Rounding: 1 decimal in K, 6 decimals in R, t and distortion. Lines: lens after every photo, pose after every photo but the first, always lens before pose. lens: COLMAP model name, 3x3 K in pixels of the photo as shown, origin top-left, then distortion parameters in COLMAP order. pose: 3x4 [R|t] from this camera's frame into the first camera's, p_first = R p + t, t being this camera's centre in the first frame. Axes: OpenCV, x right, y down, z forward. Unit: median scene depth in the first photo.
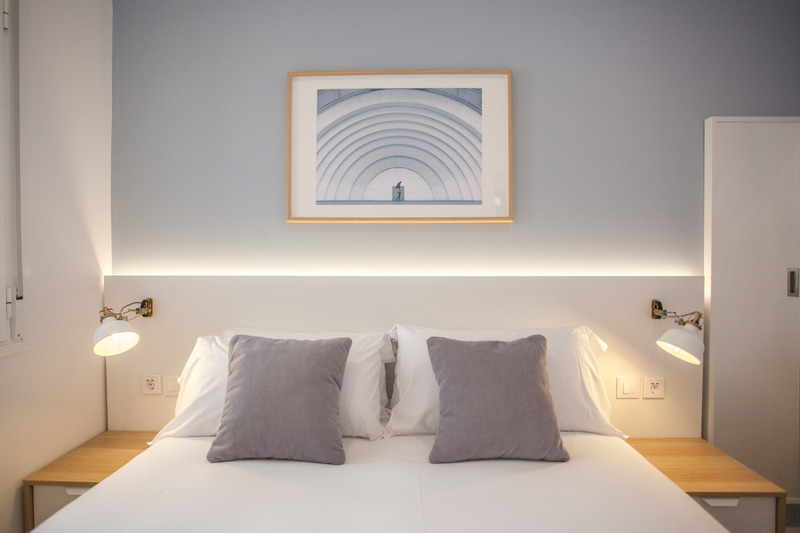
lens RADIAL K [[468.1, 0, 400.0], [0, 468.1, 266.5], [0, 0, 1]] dist [-0.044723, 0.002764]
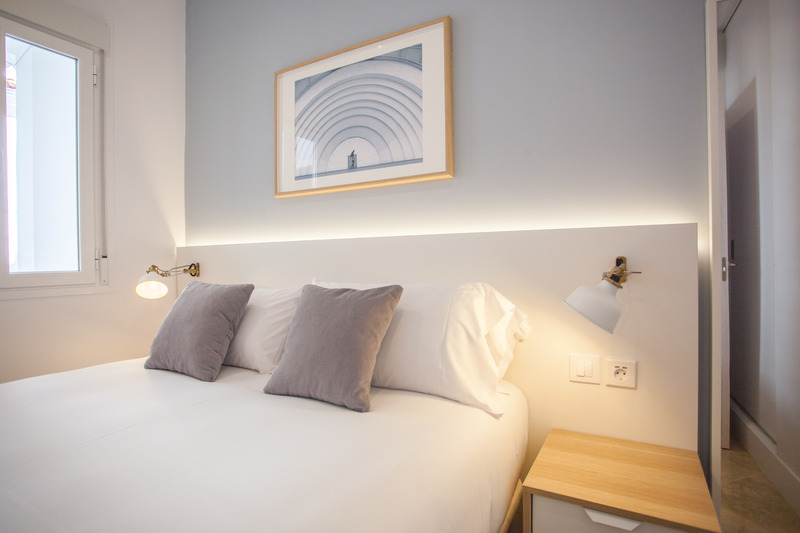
lens RADIAL K [[468.1, 0, 400.0], [0, 468.1, 266.5], [0, 0, 1]] dist [-0.044723, 0.002764]
pose [[0.851389, -0.008755, -0.524462, 0.644752], [0.002630, 0.999919, -0.012423, 0.095978], [0.524528, 0.009198, 0.851343, 0.155306]]
